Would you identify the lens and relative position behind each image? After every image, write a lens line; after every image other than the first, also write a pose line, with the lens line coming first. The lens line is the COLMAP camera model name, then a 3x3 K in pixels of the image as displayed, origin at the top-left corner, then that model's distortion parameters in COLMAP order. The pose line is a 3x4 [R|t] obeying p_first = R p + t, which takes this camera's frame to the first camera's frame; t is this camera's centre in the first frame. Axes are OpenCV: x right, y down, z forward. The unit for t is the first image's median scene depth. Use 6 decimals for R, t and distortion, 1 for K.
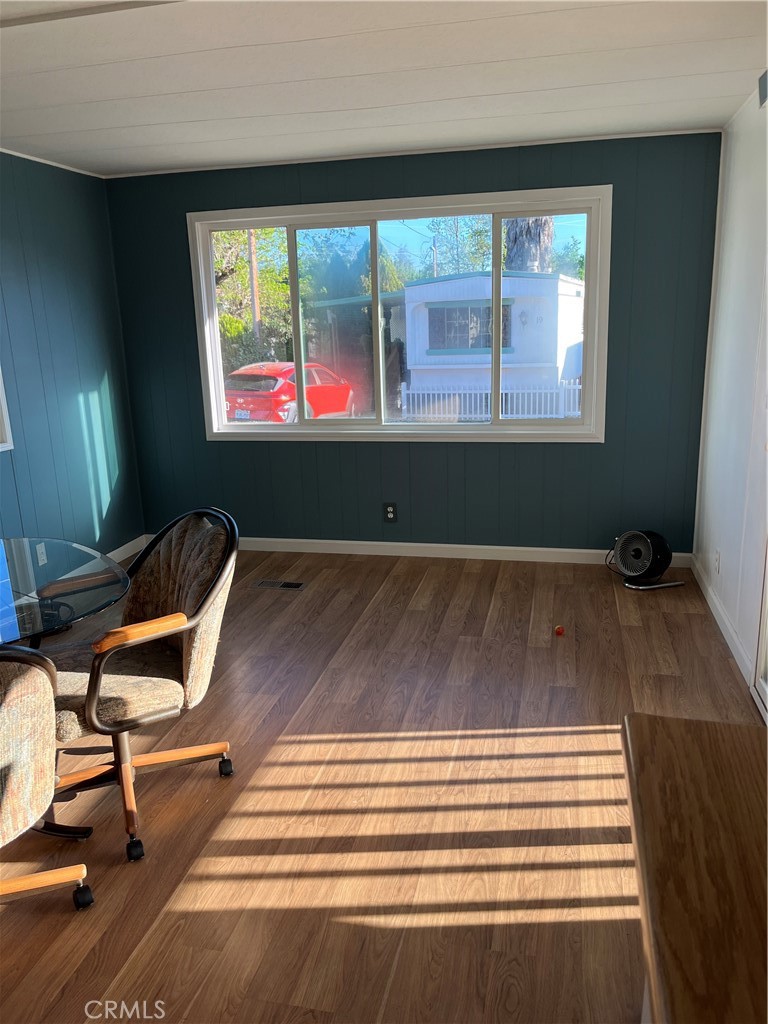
lens RADIAL K [[778.1, 0, 386.3], [0, 778.1, 509.5], [0, 0, 1]] dist [-0.002810, -0.013713]
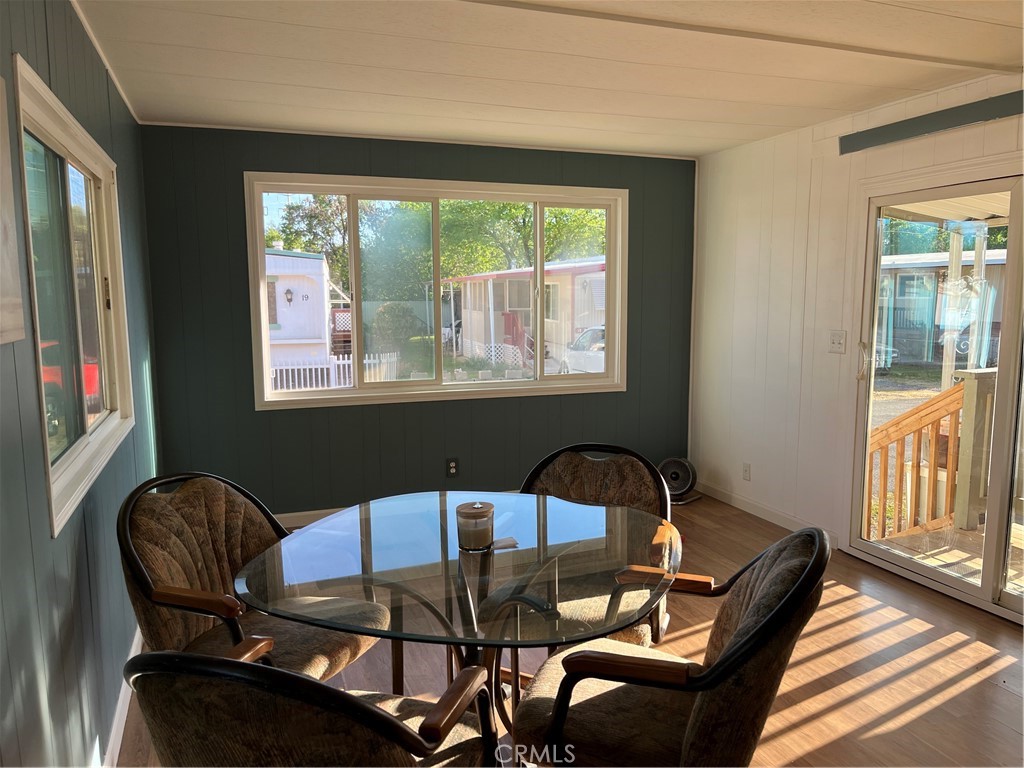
lens RADIAL K [[778.1, 0, 517.0], [0, 778.1, 386.0], [0, 0, 1]] dist [-0.002810, -0.013713]
pose [[0.837186, -0.037196, 0.545652, -0.515841], [0.108550, 0.989137, -0.099119, 0.008559], [-0.536038, 0.142212, 0.832129, 0.068861]]
